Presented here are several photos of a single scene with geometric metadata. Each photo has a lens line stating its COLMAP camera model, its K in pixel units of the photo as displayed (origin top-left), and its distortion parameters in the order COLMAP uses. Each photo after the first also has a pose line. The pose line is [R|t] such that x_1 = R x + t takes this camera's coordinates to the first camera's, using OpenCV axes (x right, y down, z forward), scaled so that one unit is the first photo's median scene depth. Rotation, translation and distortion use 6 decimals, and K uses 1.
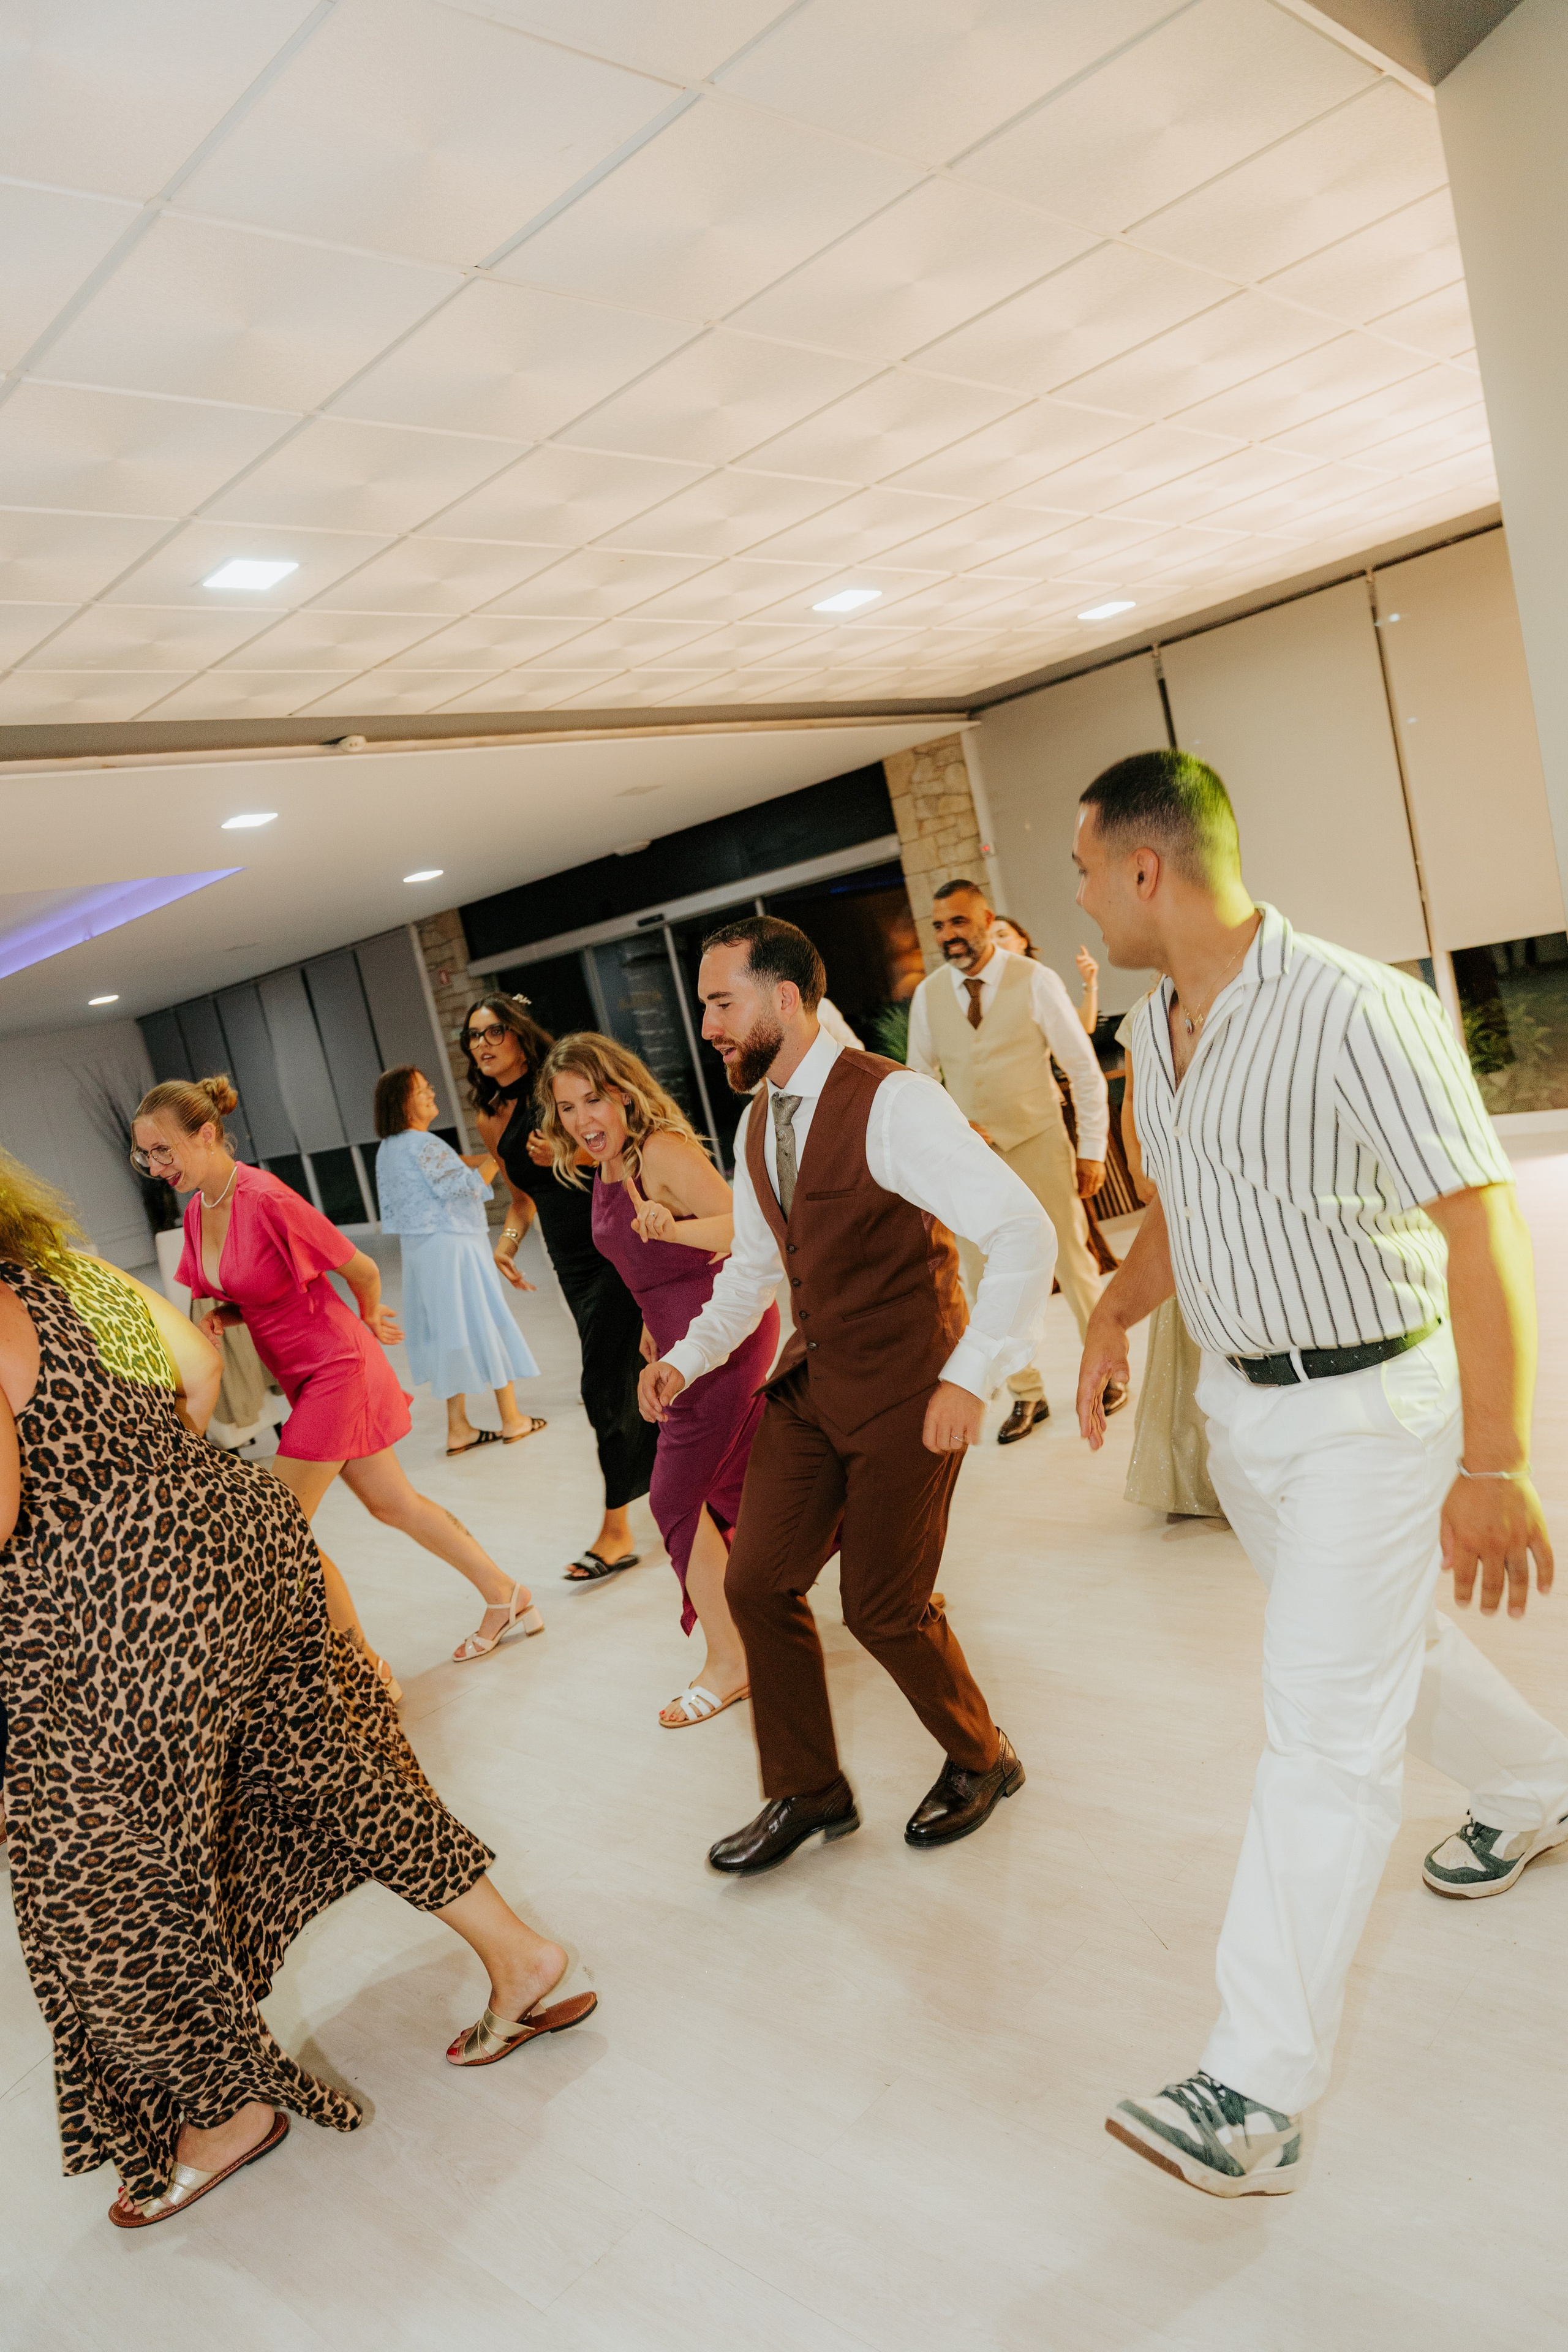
lens RADIAL K [[1668.4, 0, 784.1], [0, 1668.4, 1213.0], [0, 0, 1]] dist [0.064005, -0.111982]
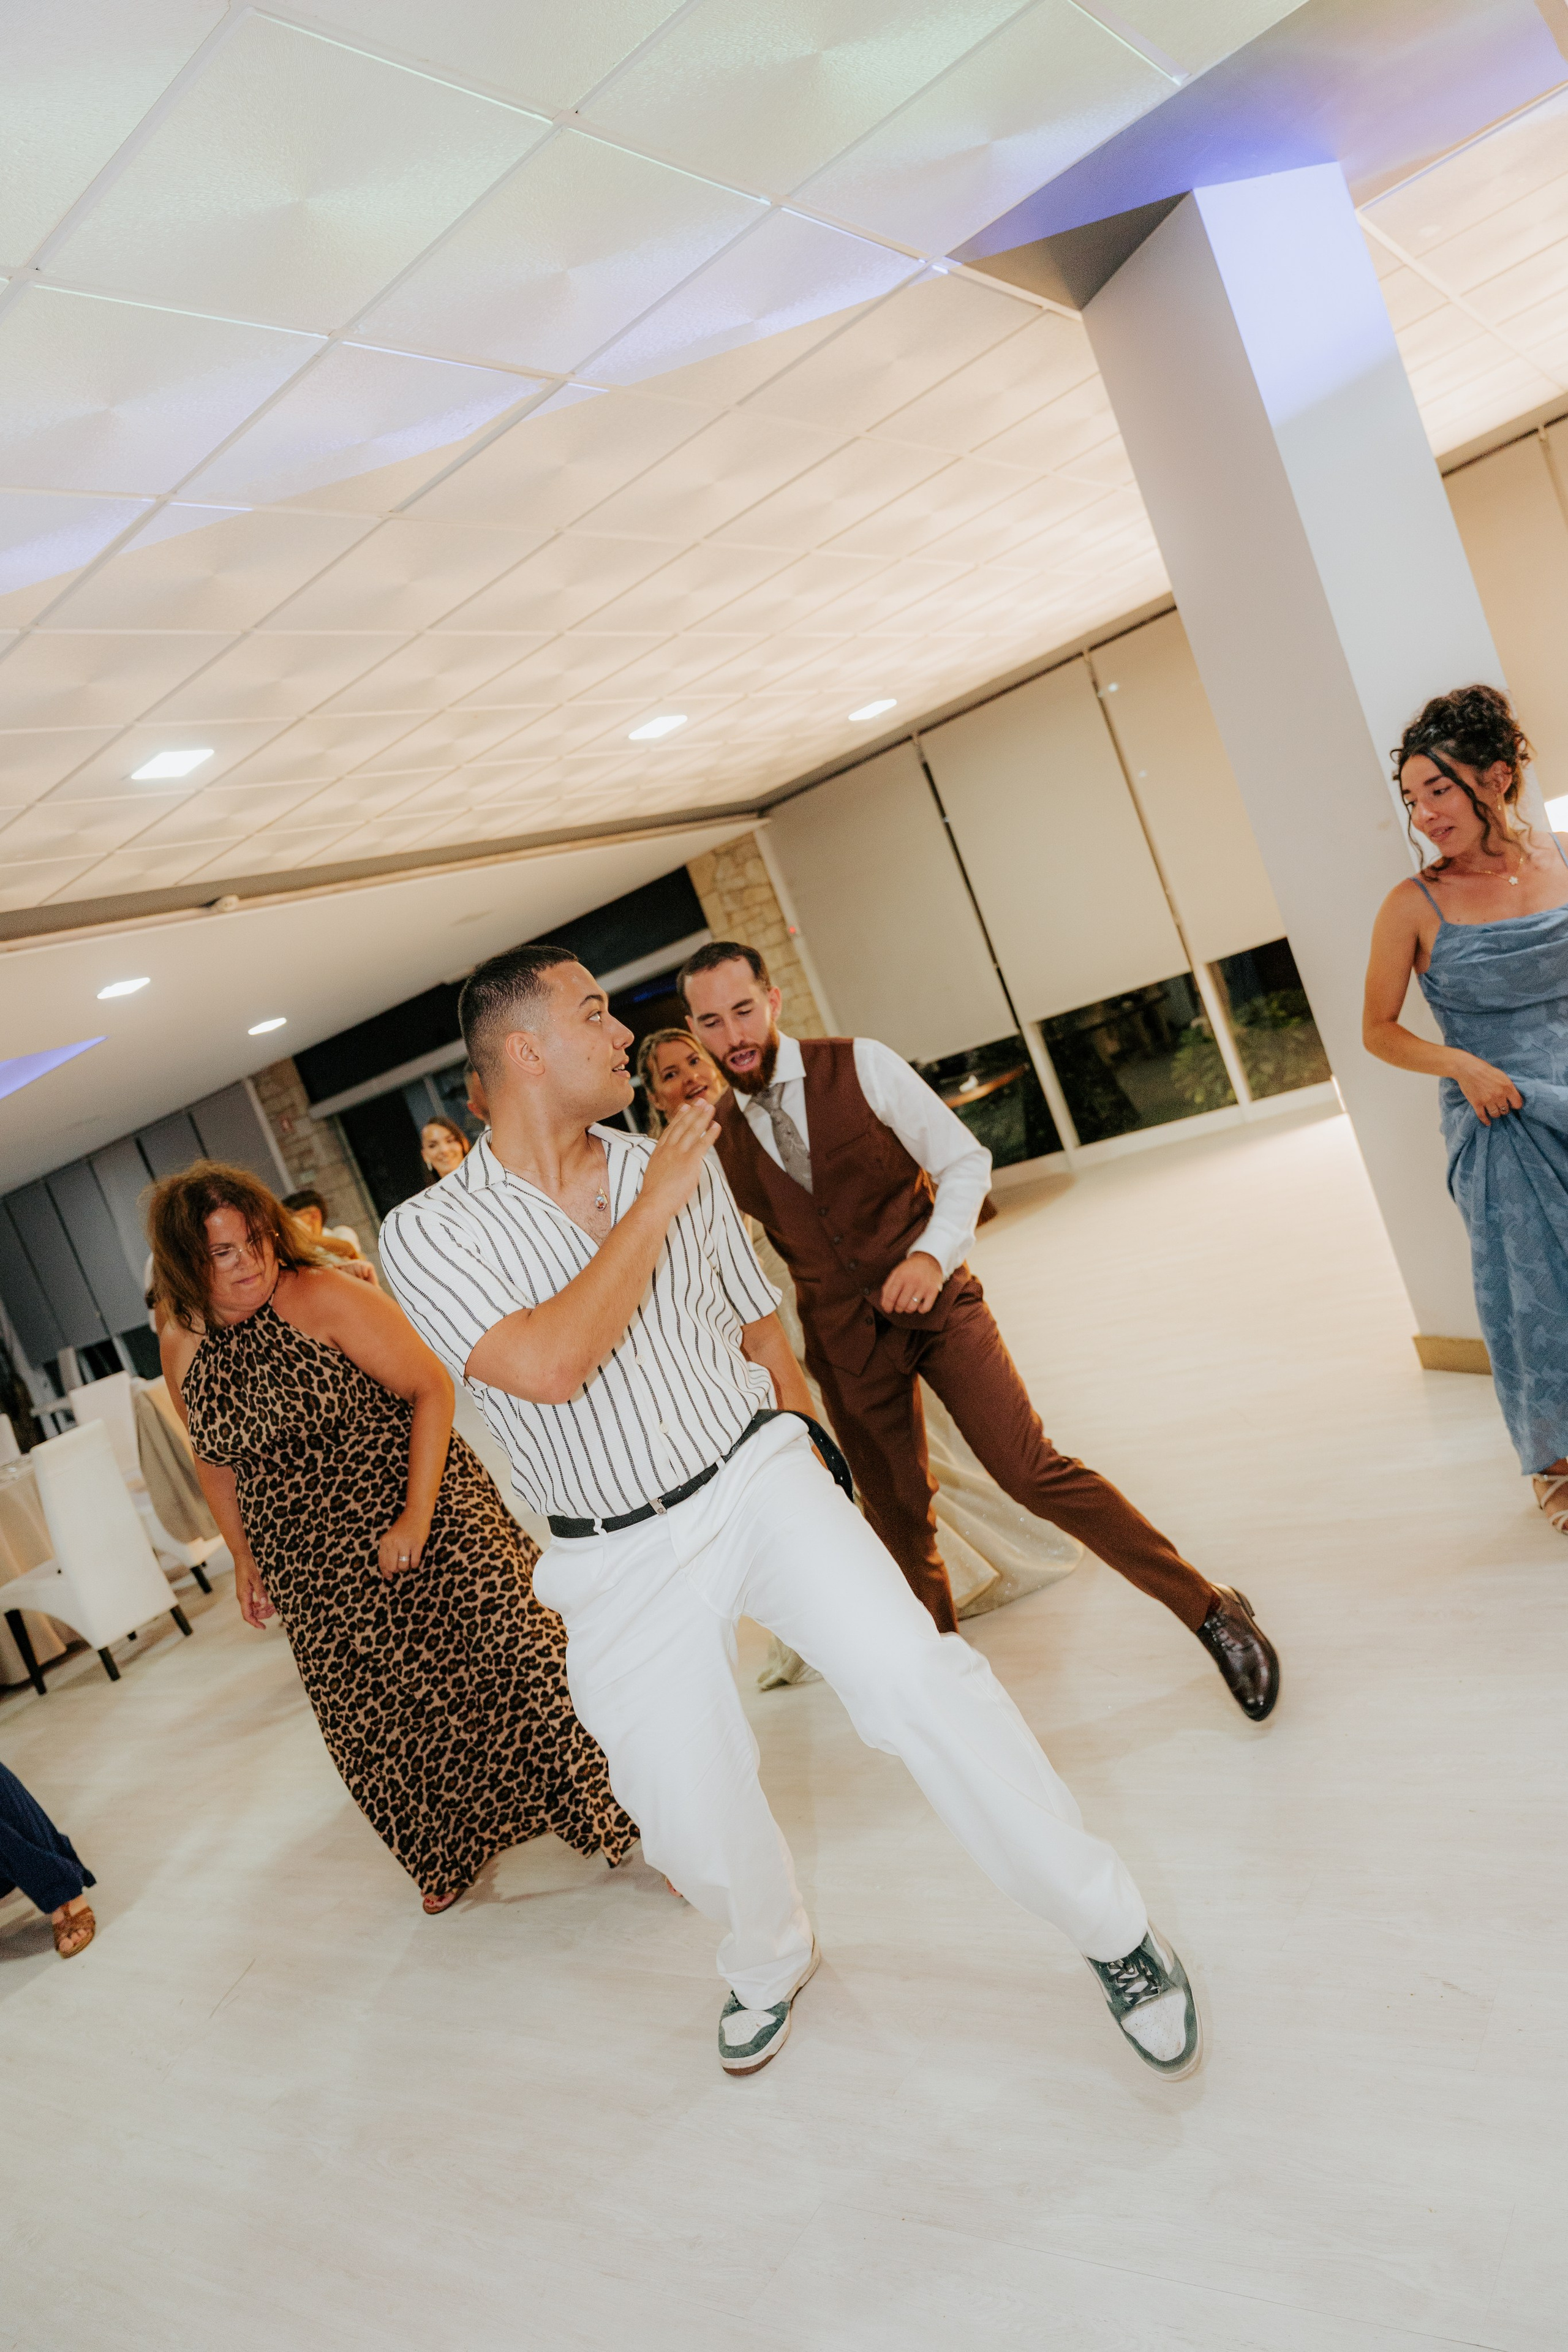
lens RADIAL K [[1668.4, 0, 784.1], [0, 1668.4, 1213.0], [0, 0, 1]] dist [0.064005, -0.111982]
pose [[0.983567, -0.146450, 0.105583, -0.042456], [0.152843, 0.986708, -0.055199, 0.039468], [-0.096096, 0.070429, 0.992877, -0.121438]]
